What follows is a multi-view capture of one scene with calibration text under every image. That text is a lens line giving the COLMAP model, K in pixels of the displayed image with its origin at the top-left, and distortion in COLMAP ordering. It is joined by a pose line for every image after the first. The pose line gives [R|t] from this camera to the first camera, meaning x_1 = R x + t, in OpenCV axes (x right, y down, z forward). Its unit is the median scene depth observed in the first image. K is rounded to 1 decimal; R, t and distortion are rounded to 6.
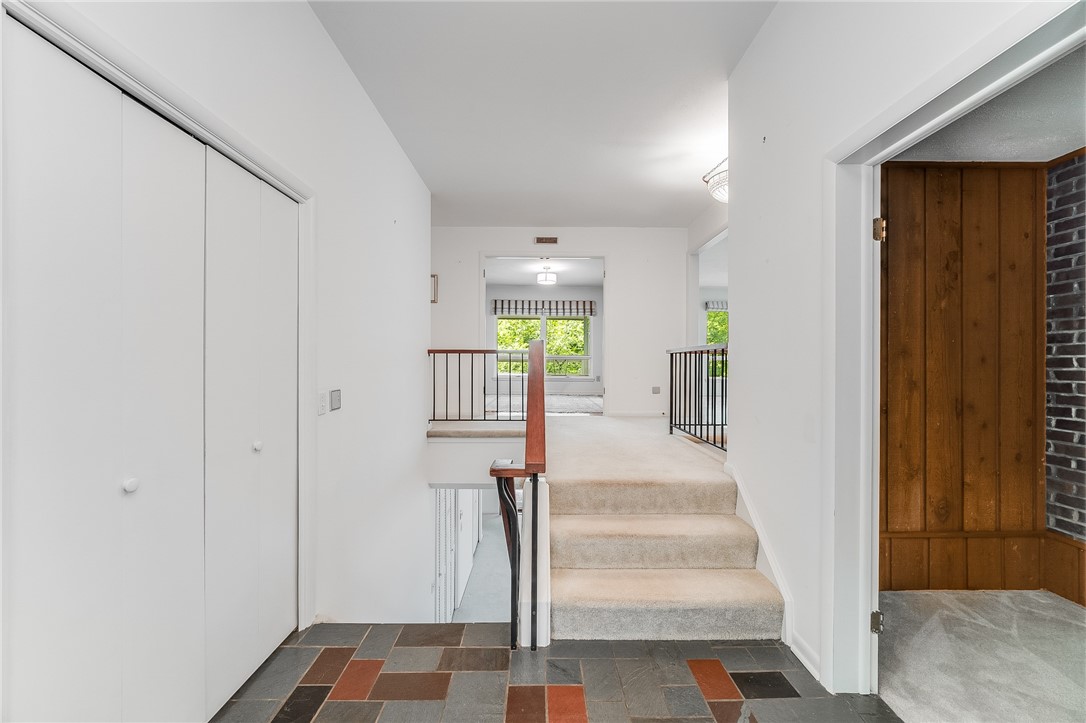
lens RADIAL K [[432.6, 0, 547.3], [0, 432.6, 360.9], [0, 0, 1]] dist [-0.001986, -0.000119]
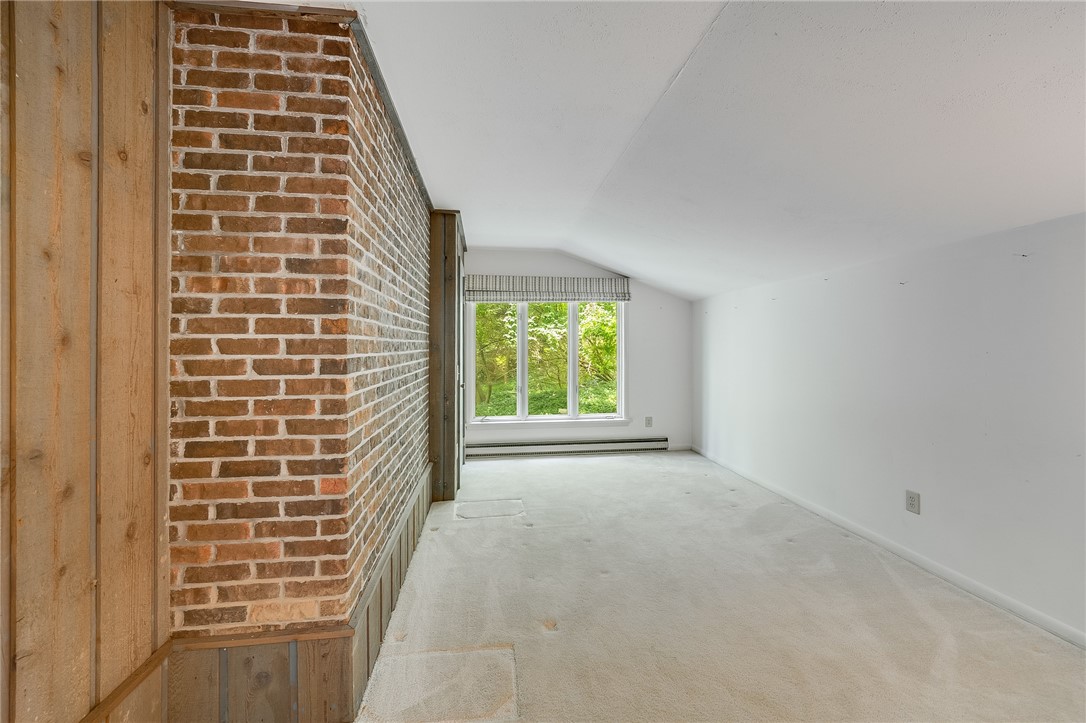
lens RADIAL K [[446.7, 0, 540.6], [0, 446.7, 345.1], [0, 0, 1]] dist [-0.000564, 0.000654]
pose [[-0.101180, 0.001543, 0.994867, 0.519560], [-0.002731, 0.999995, -0.001829, 0.001961], [-0.994864, -0.002902, -0.101175, 0.575240]]
